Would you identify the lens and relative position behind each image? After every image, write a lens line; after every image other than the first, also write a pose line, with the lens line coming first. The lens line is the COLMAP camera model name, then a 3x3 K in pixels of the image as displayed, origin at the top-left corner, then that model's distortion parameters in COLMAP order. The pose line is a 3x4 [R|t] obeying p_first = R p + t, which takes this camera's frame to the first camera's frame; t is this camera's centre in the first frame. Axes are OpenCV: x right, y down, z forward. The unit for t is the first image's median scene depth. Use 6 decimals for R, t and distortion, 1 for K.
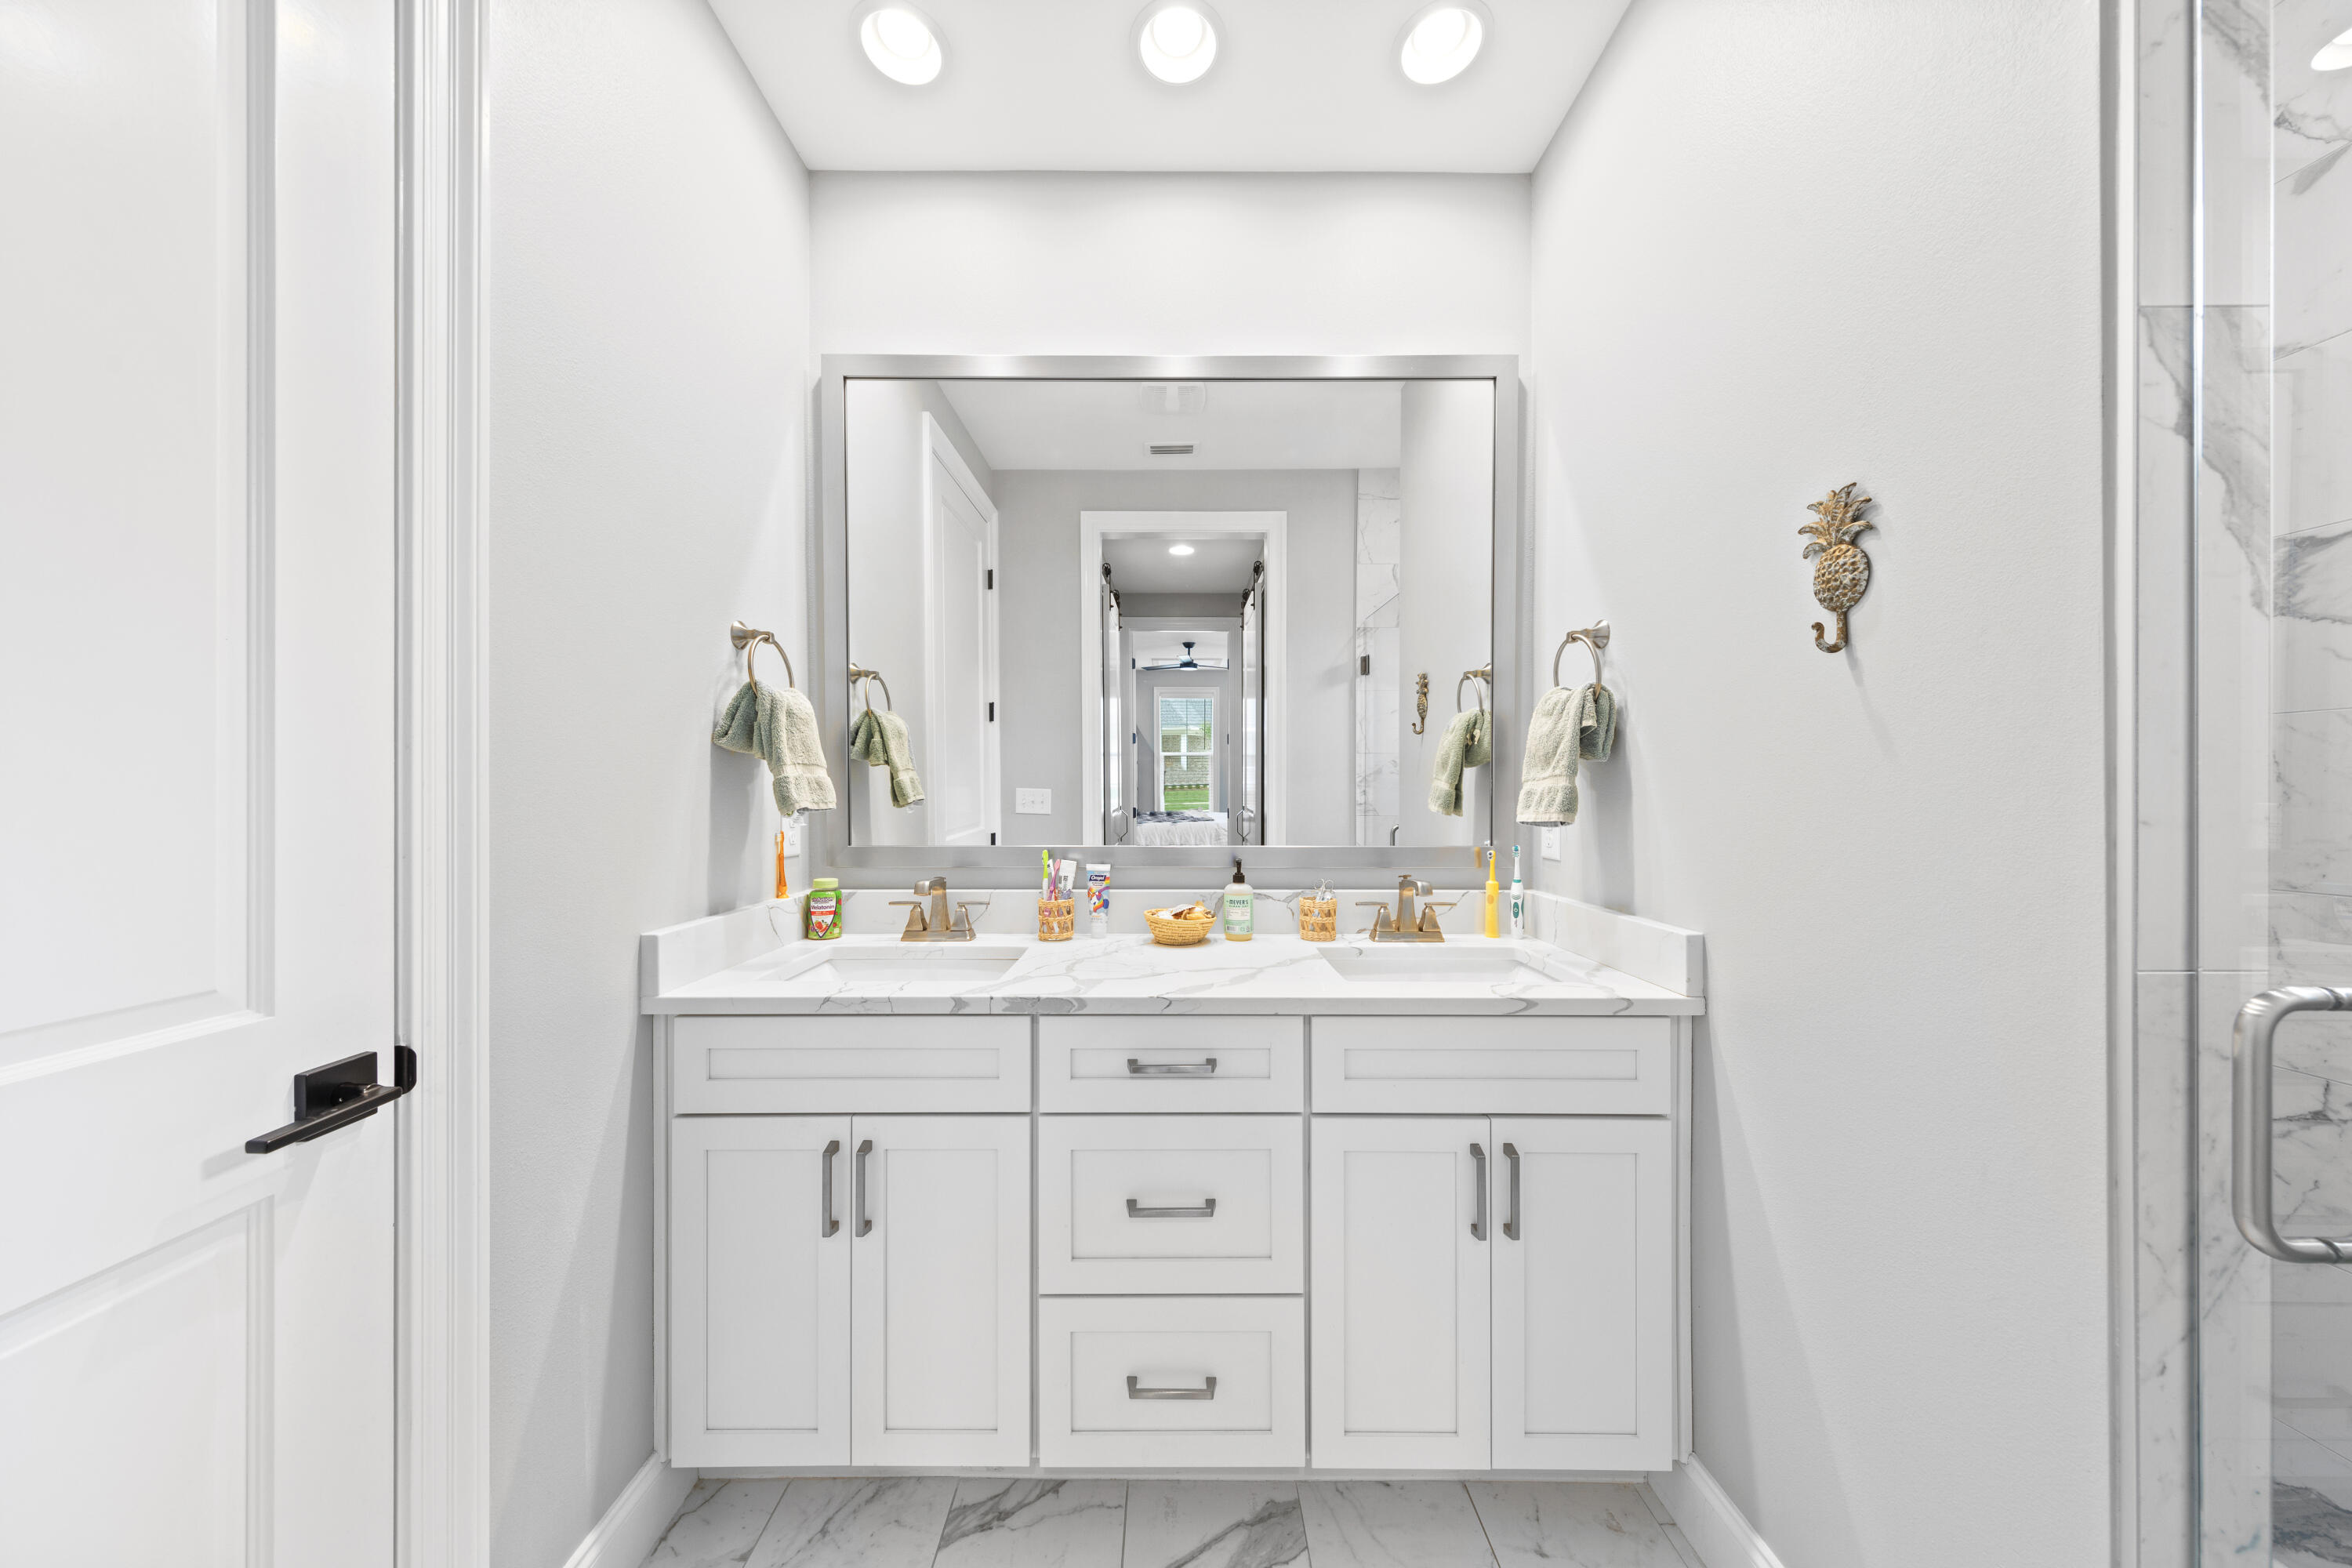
lens RADIAL K [[744.6, 0, 1187.5], [0, 744.6, 796.4], [0, 0, 1]] dist [0.001154, -0.000052]
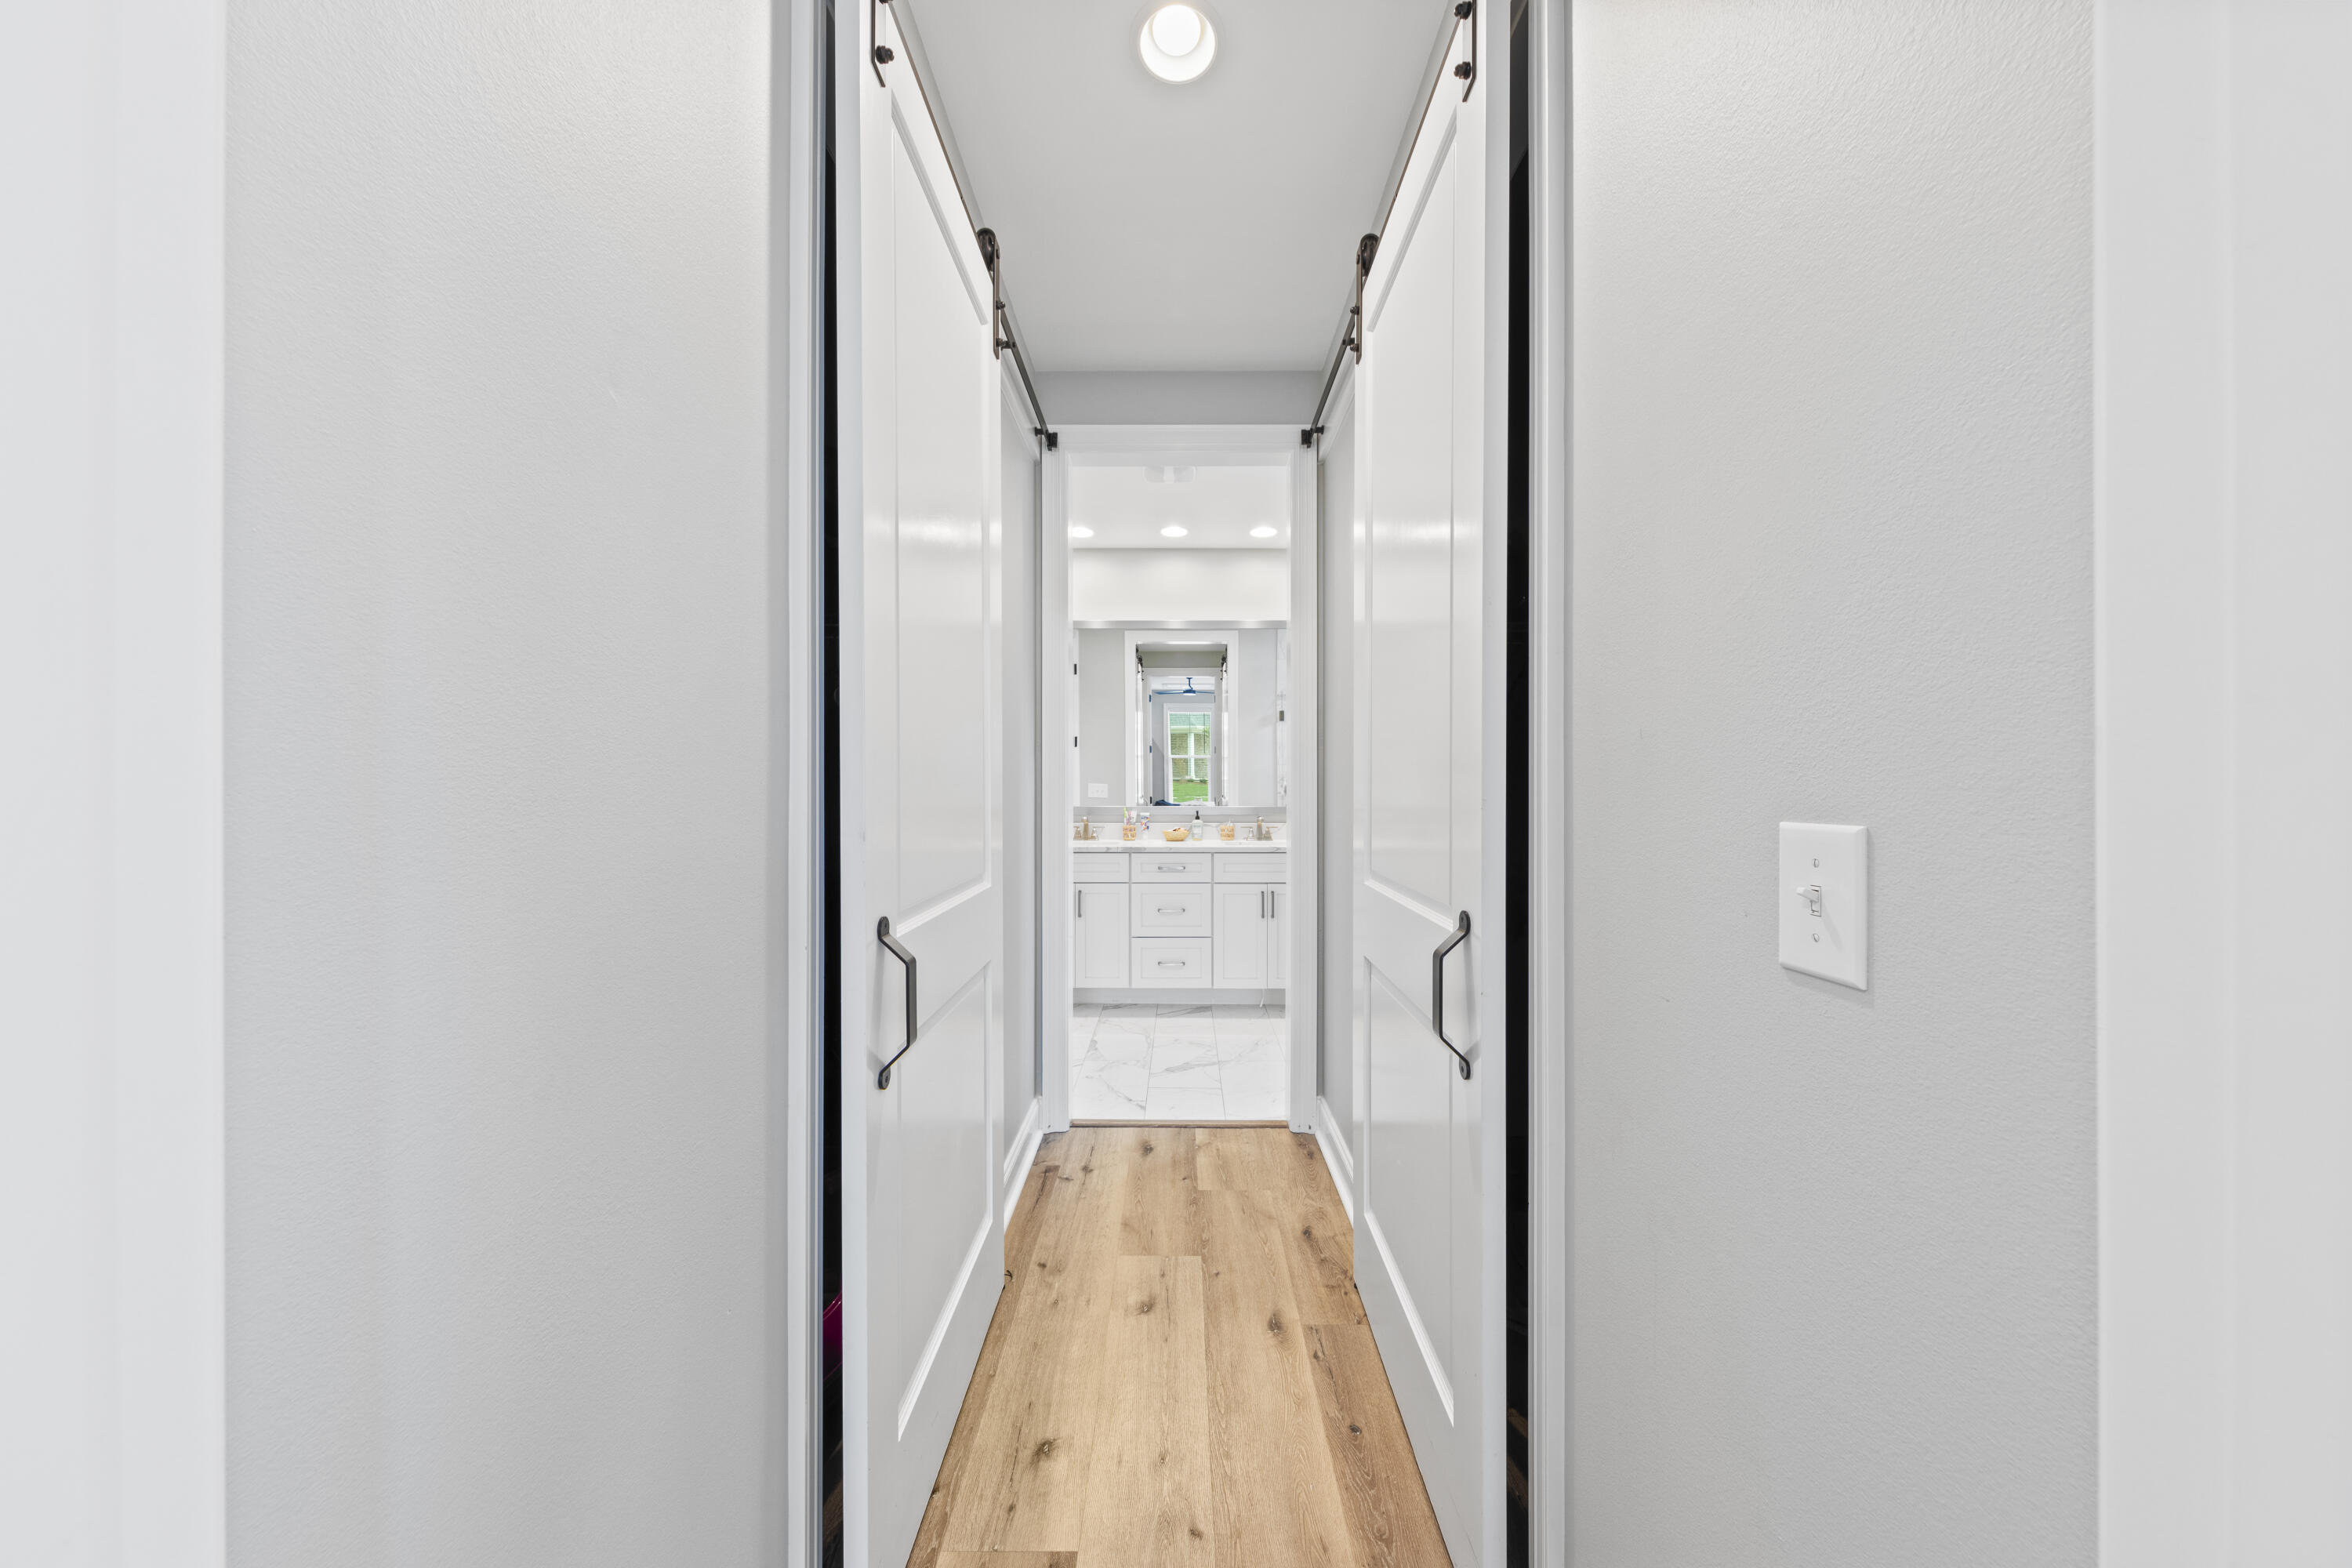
lens RADIAL K [[744.6, 0, 1187.5], [0, 744.6, 796.4], [0, 0, 1]] dist [0.001154, -0.000052]
pose [[0.999916, -0.000752, -0.012966, 0.032277], [0.000843, 0.999975, 0.007054, 0.006721], [0.012960, -0.007064, 0.999891, -0.793193]]
